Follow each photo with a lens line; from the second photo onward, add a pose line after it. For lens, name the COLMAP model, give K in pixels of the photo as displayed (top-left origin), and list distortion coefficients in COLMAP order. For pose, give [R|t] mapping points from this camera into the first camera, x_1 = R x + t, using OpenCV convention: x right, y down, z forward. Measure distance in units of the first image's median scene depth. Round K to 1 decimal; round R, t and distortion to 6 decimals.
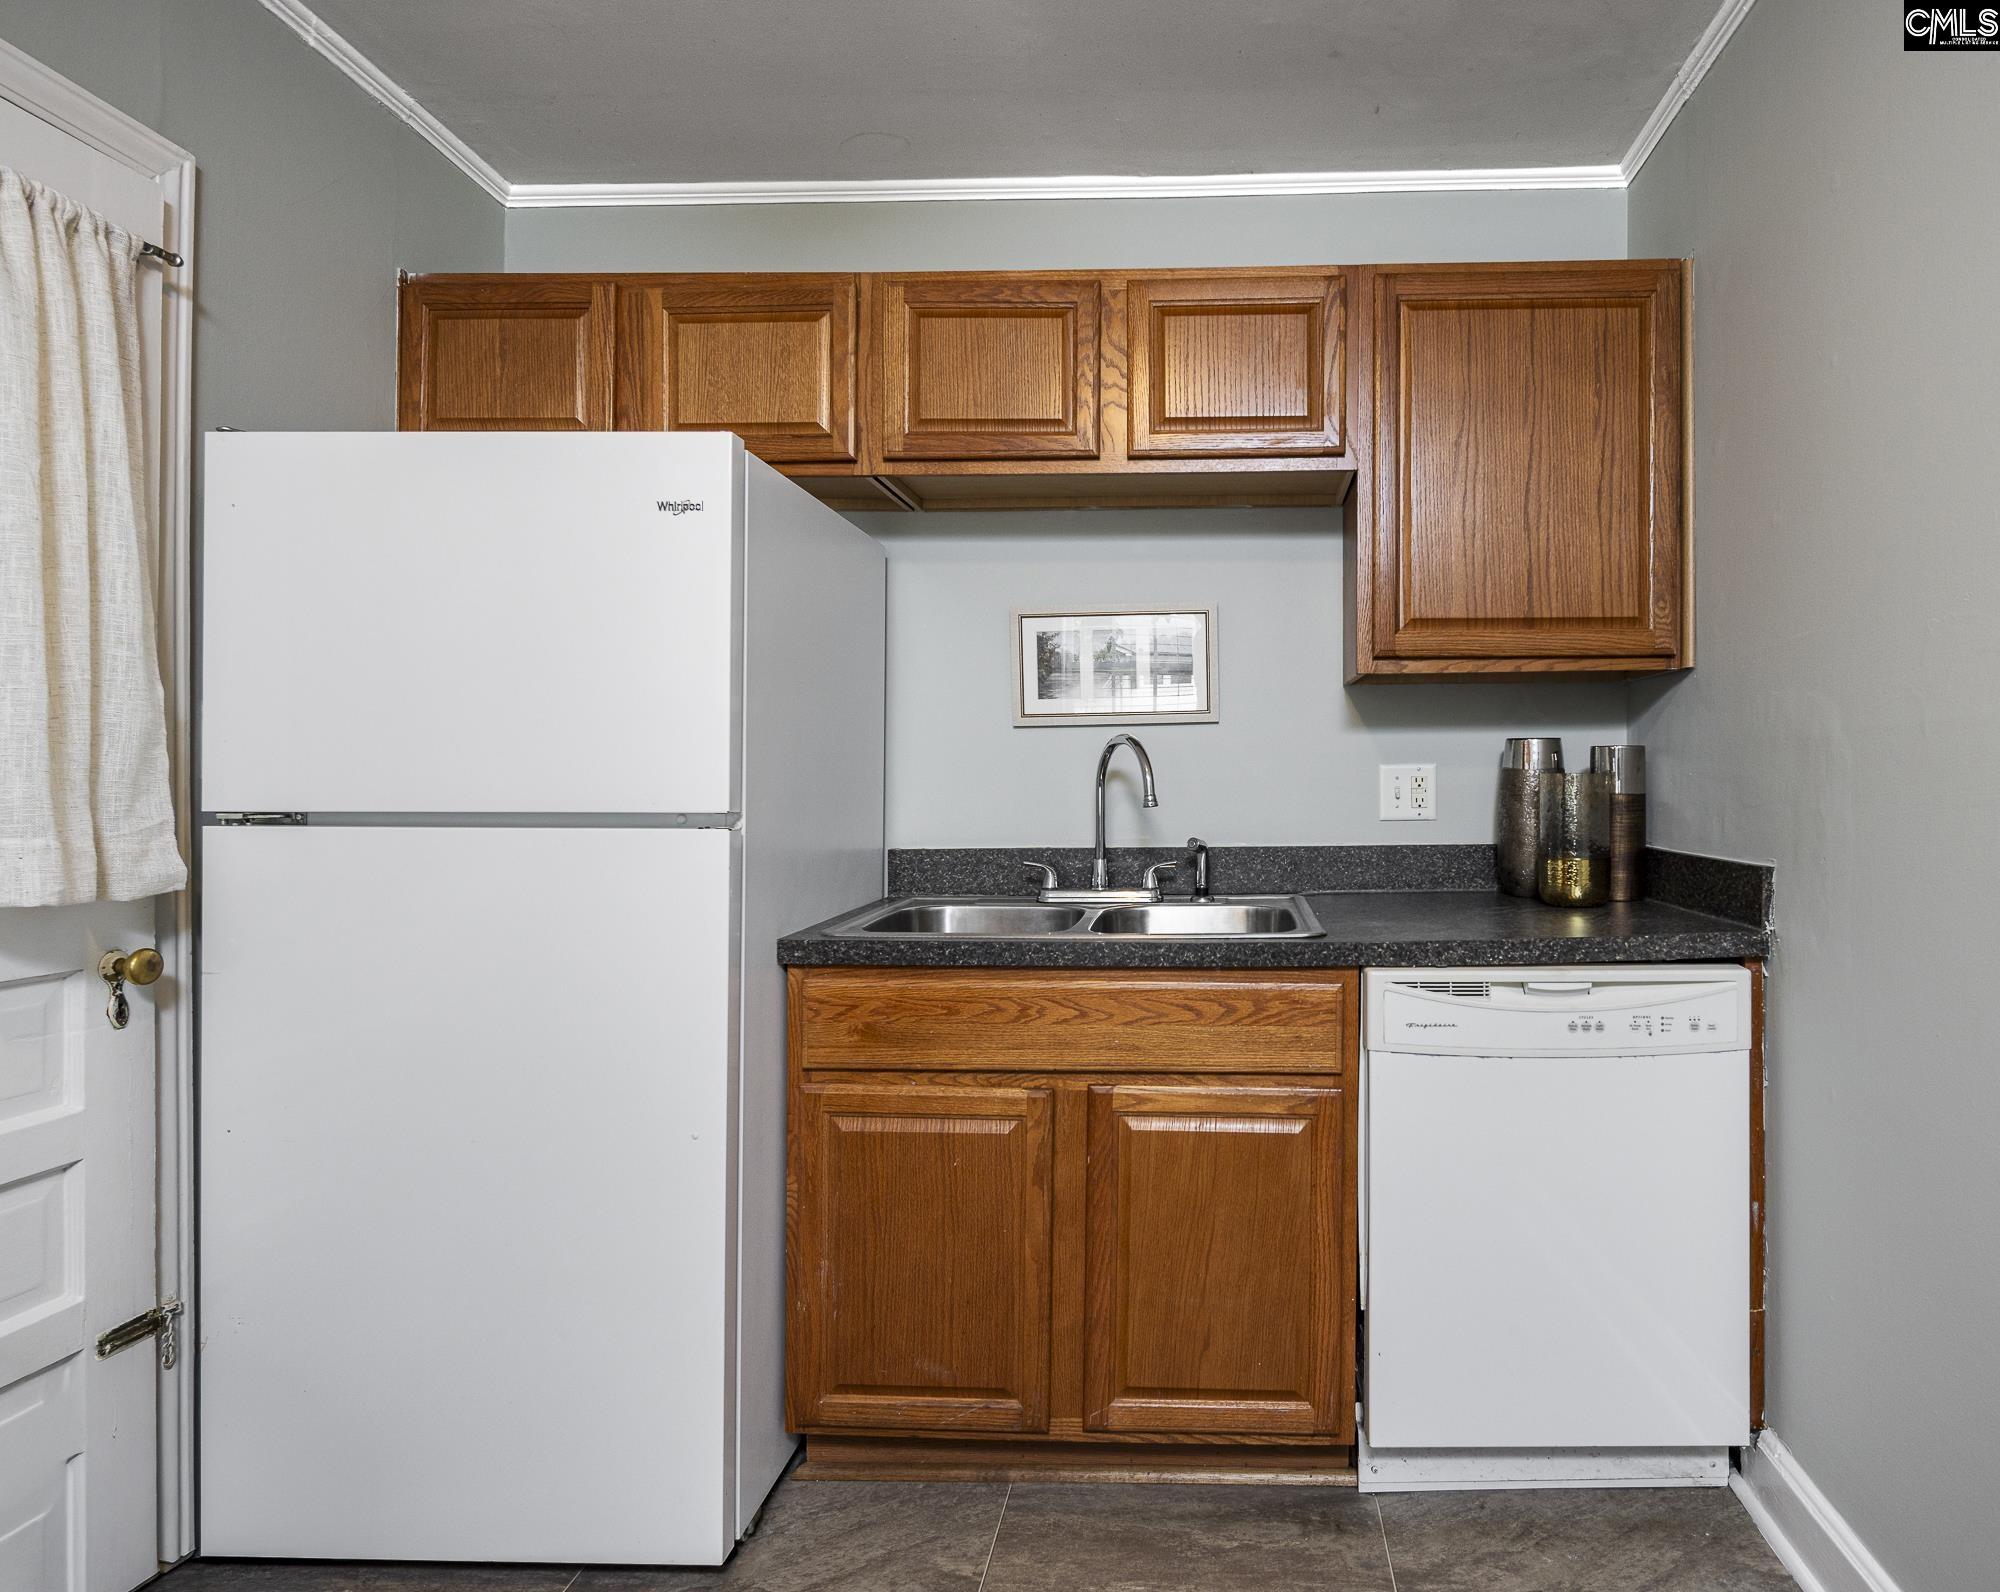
lens RADIAL K [[1150.1, 0, 1185.4], [0, 1150.1, 776.2], [0, 0, 1]] dist [0.003157, -0.002127]
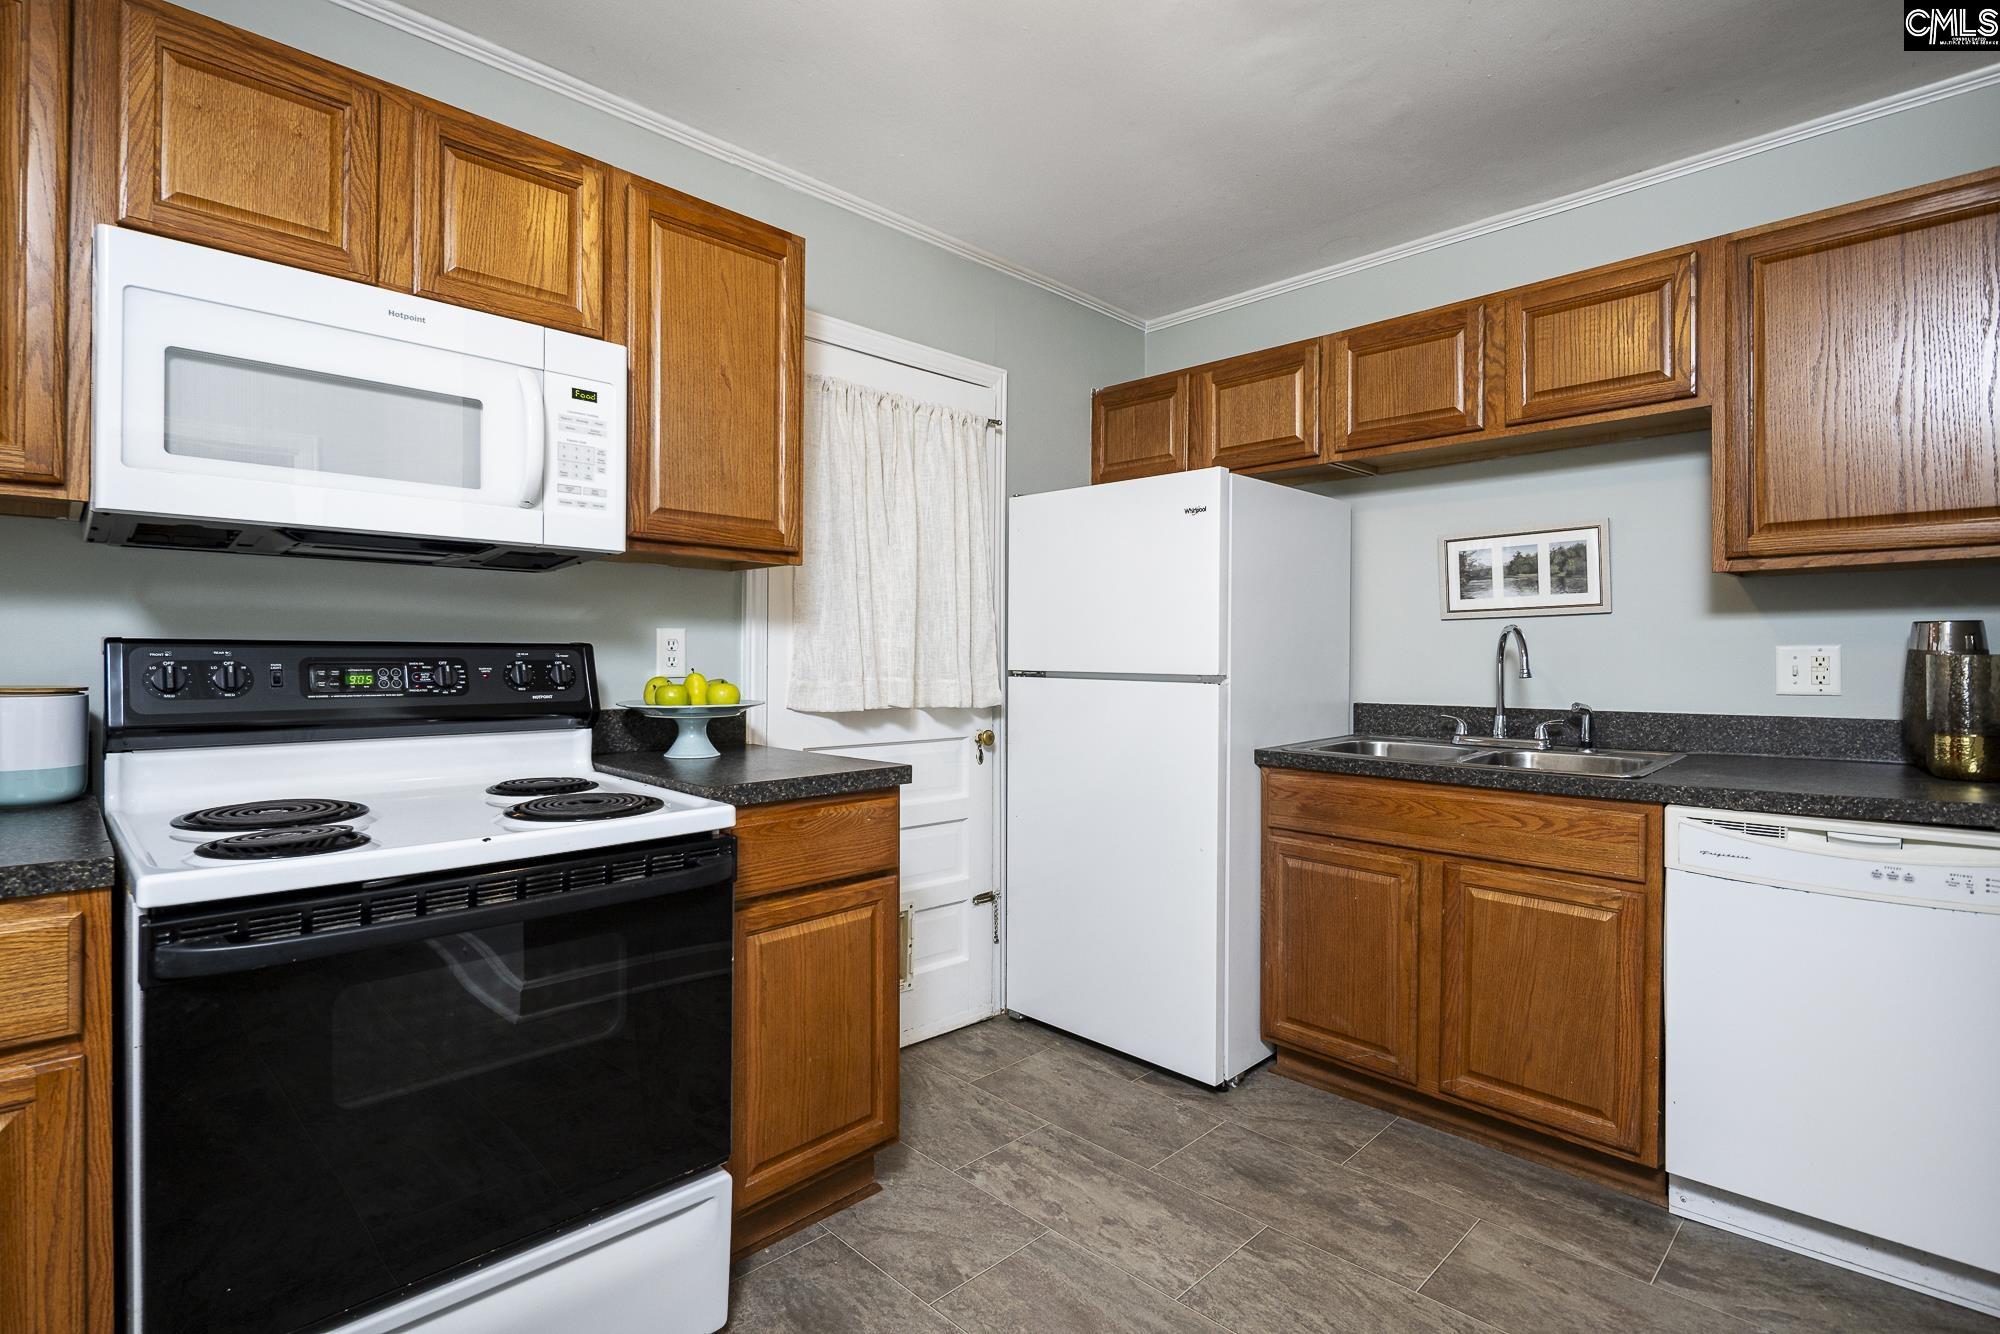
lens RADIAL K [[1014.0, 0, 1000.5], [0, 1014.0, 644.0], [0, 0, 1]] dist [0.000291, -0.001148]
pose [[0.720673, -0.002493, -0.693270, 0.409255], [-0.000453, 0.999992, -0.004066, -0.009643], [0.693275, 0.003244, 0.720666, -0.347595]]
